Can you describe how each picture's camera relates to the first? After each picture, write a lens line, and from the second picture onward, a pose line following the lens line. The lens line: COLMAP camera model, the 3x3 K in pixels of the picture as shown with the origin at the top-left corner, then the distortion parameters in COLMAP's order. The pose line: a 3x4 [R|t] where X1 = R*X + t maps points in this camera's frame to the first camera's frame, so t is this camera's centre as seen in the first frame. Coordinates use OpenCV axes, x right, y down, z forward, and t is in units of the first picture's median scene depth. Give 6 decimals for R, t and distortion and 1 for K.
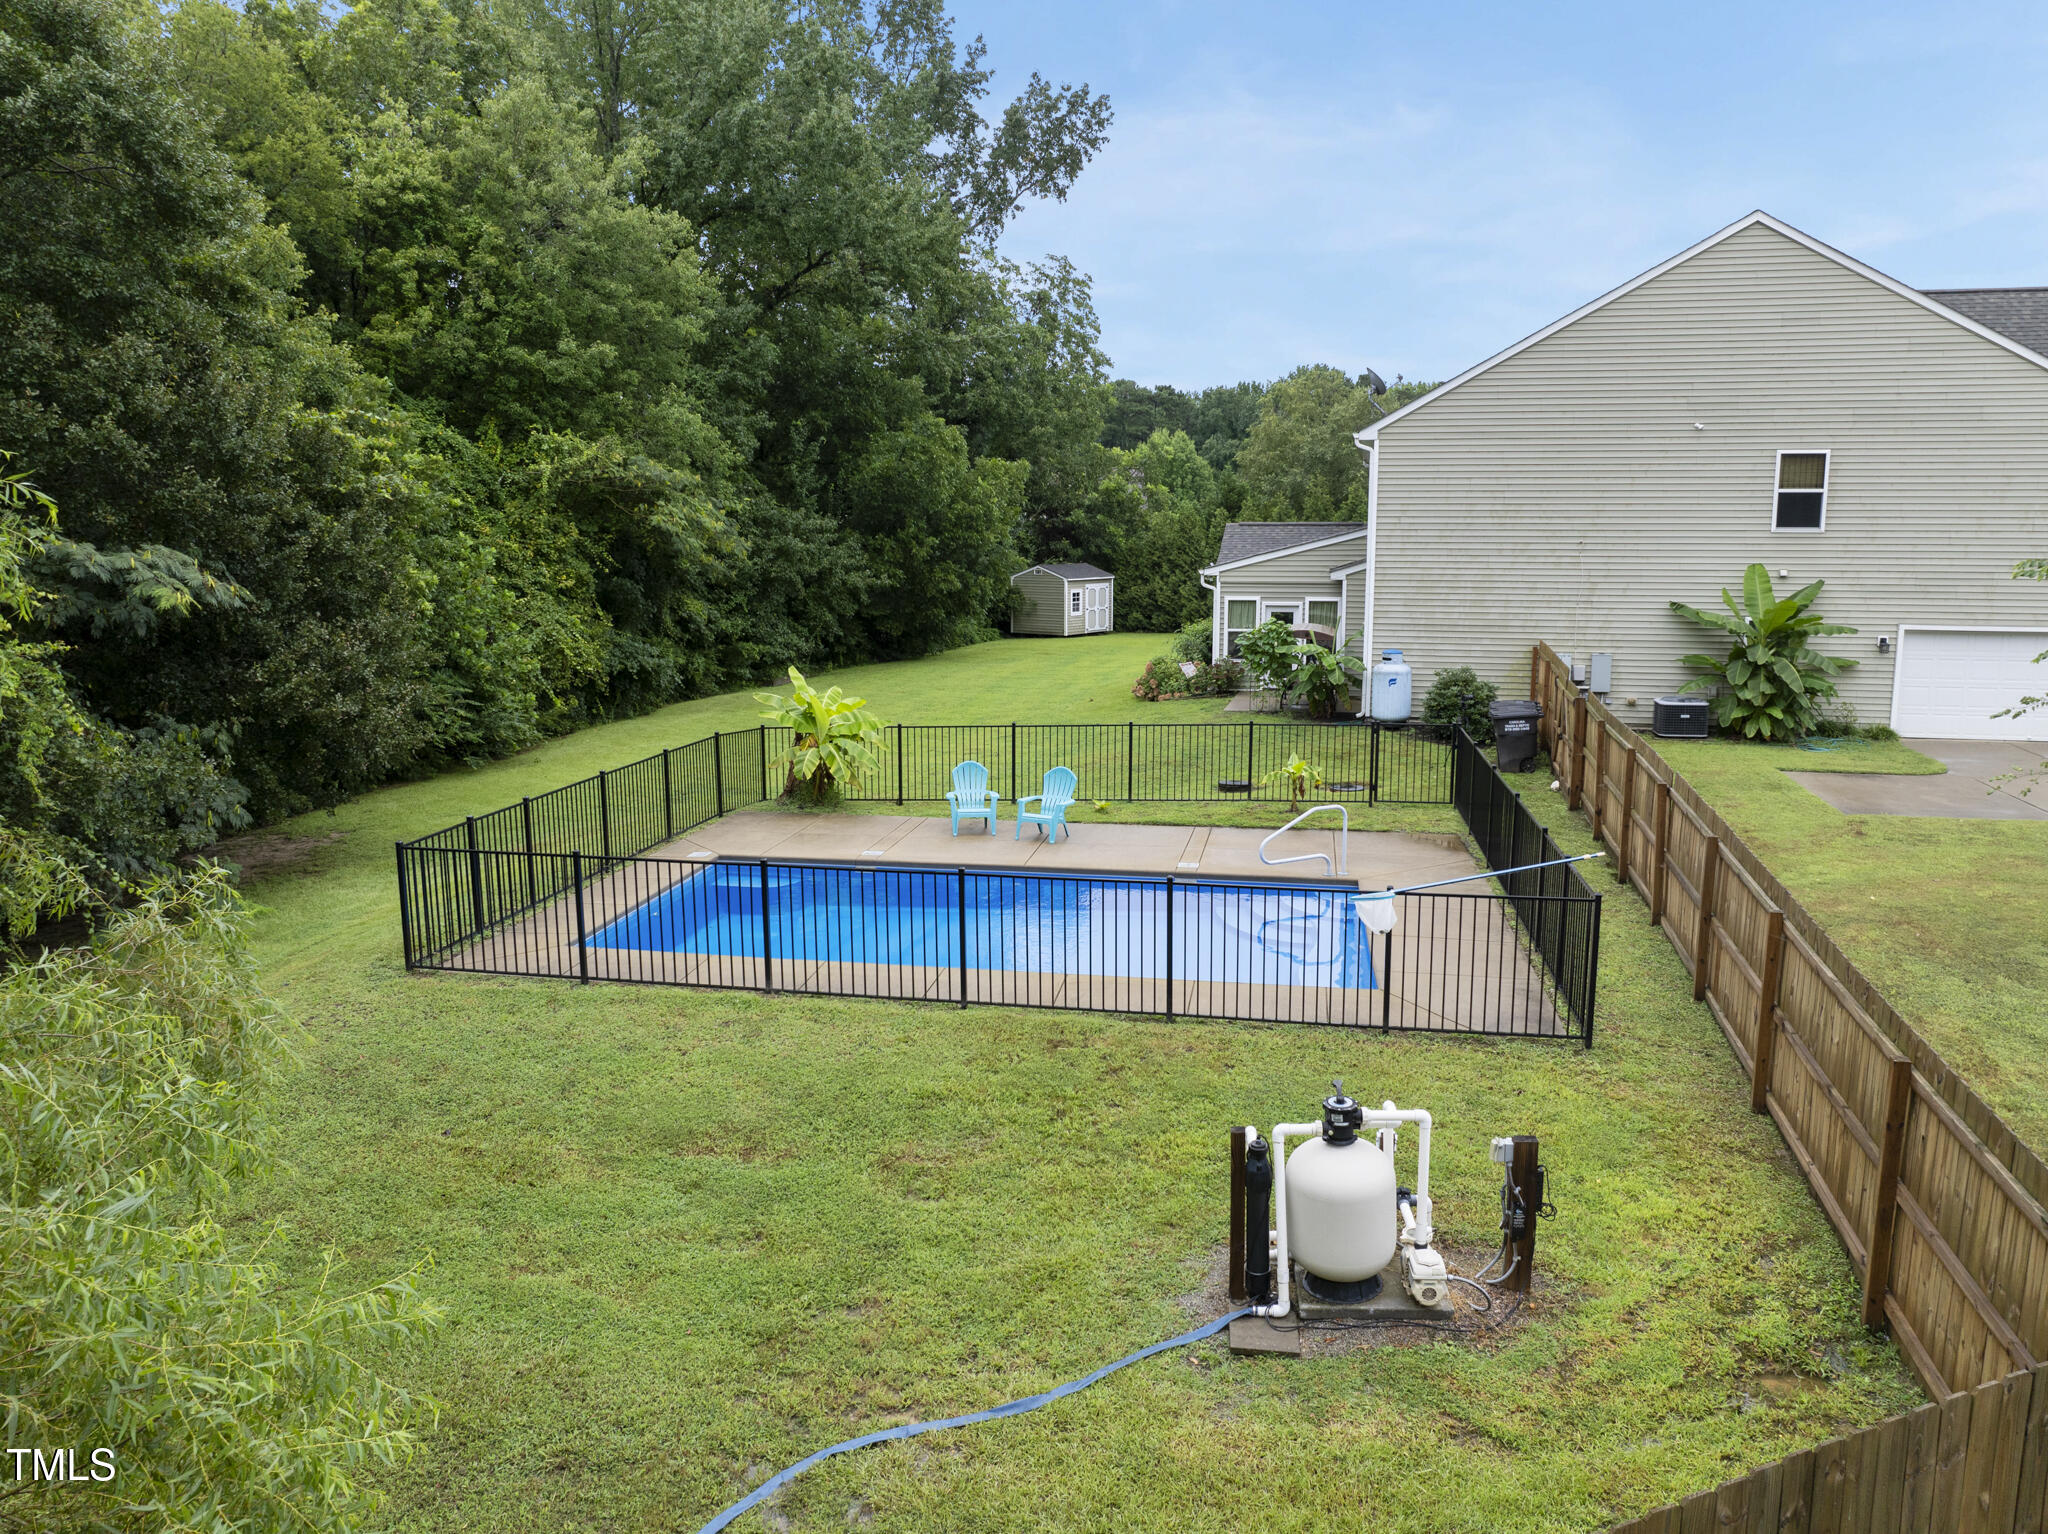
lens RADIAL K [[1430.0, 0, 1024.2], [0, 1430.0, 764.7], [0, 0, 1]] dist [-0.053176, 0.018009]
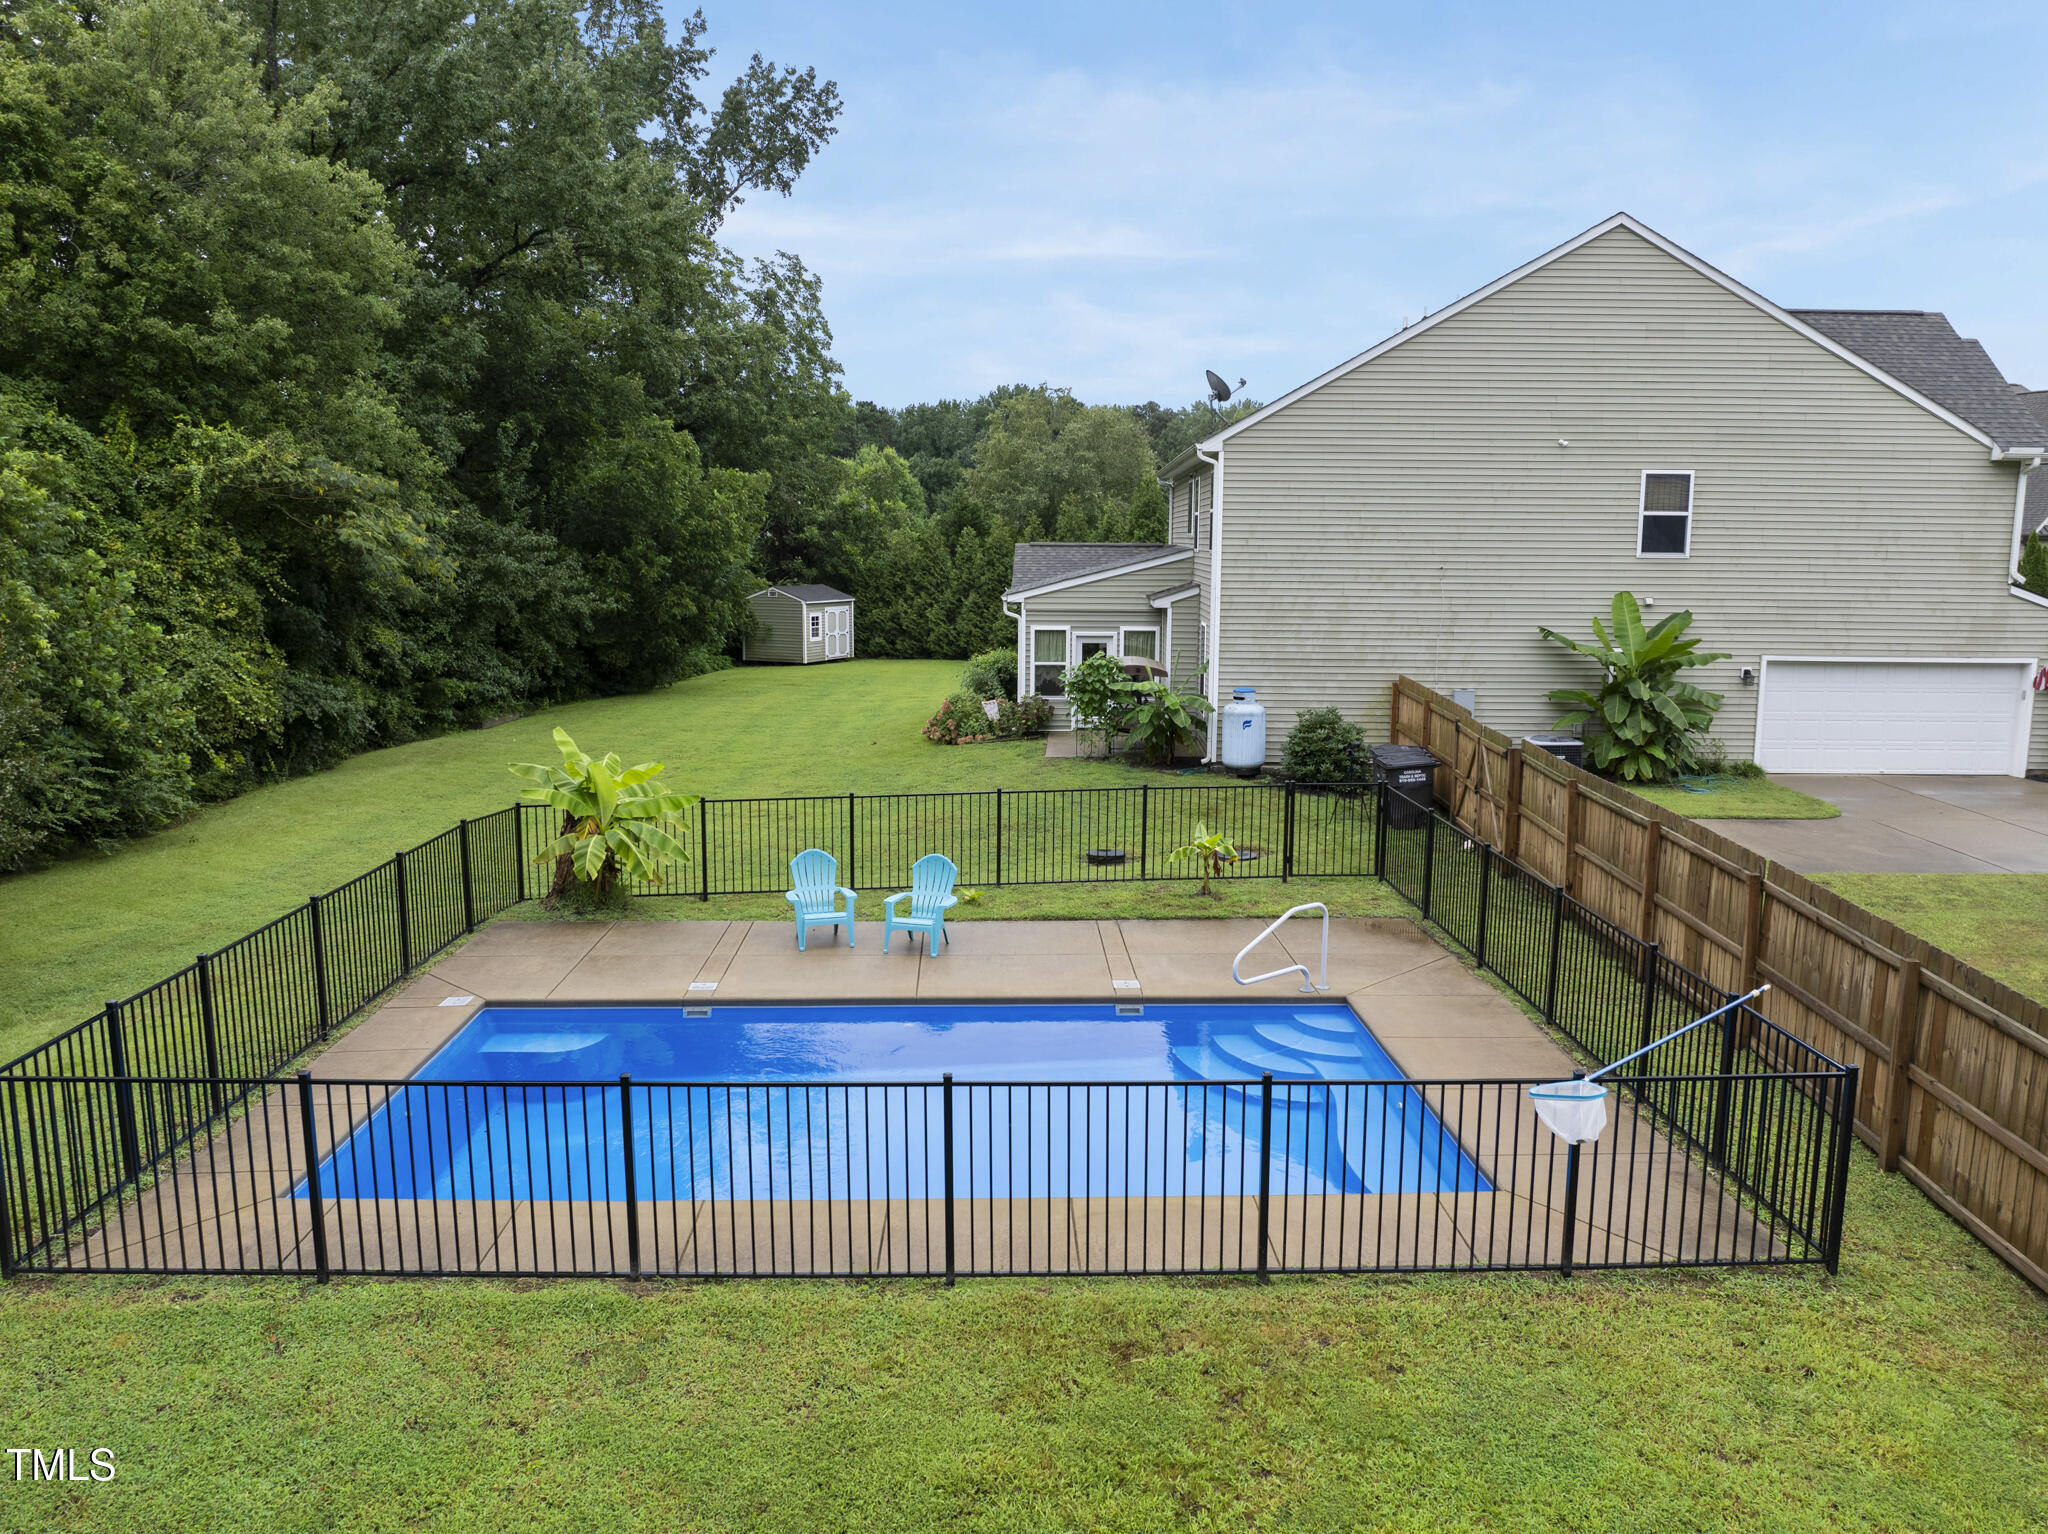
lens RADIAL K [[1430.0, 0, 1020.8], [0, 1430.0, 756.6], [0, 0, 1]] dist [-0.053176, 0.018009]
pose [[0.977373, -0.022881, 0.210282, -0.065847], [0.026617, 0.999534, -0.014953, -0.028250], [-0.209842, 0.020212, 0.977526, 0.161474]]
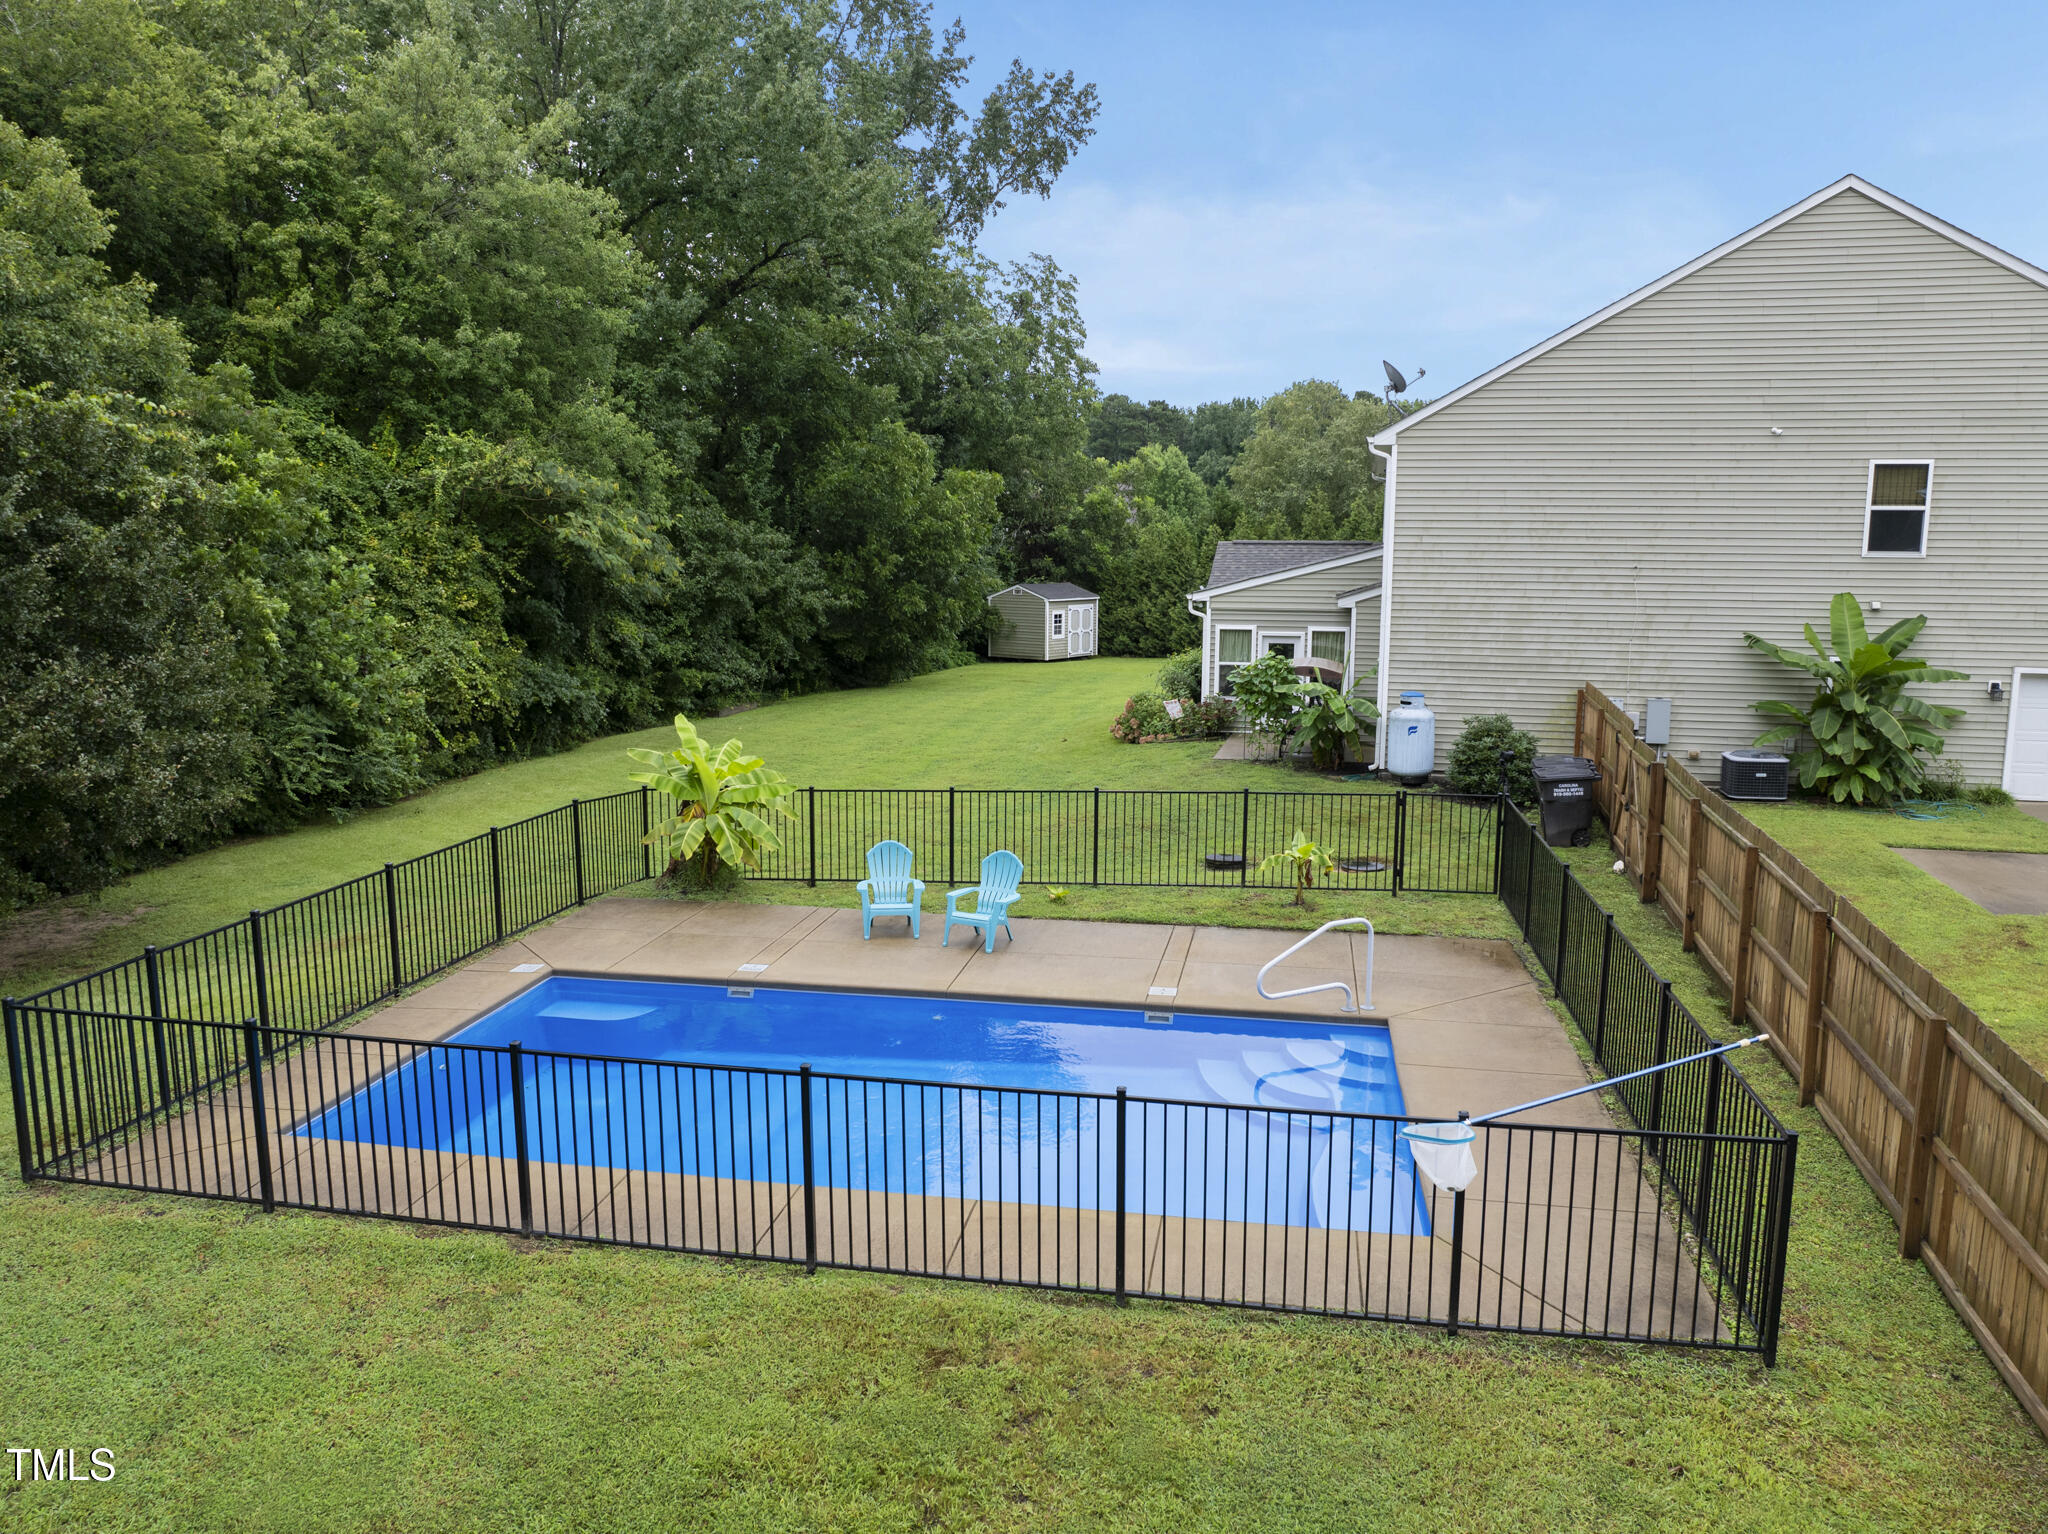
lens RADIAL K [[1430.0, 0, 1028.7], [0, 1430.0, 758.5], [0, 0, 1]] dist [-0.053176, 0.018009]
pose [[0.999953, 0.005980, 0.007596, 0.024084], [-0.005865, 0.999868, -0.015165, -0.026943], [-0.007686, 0.015119, 0.999856, 0.155660]]
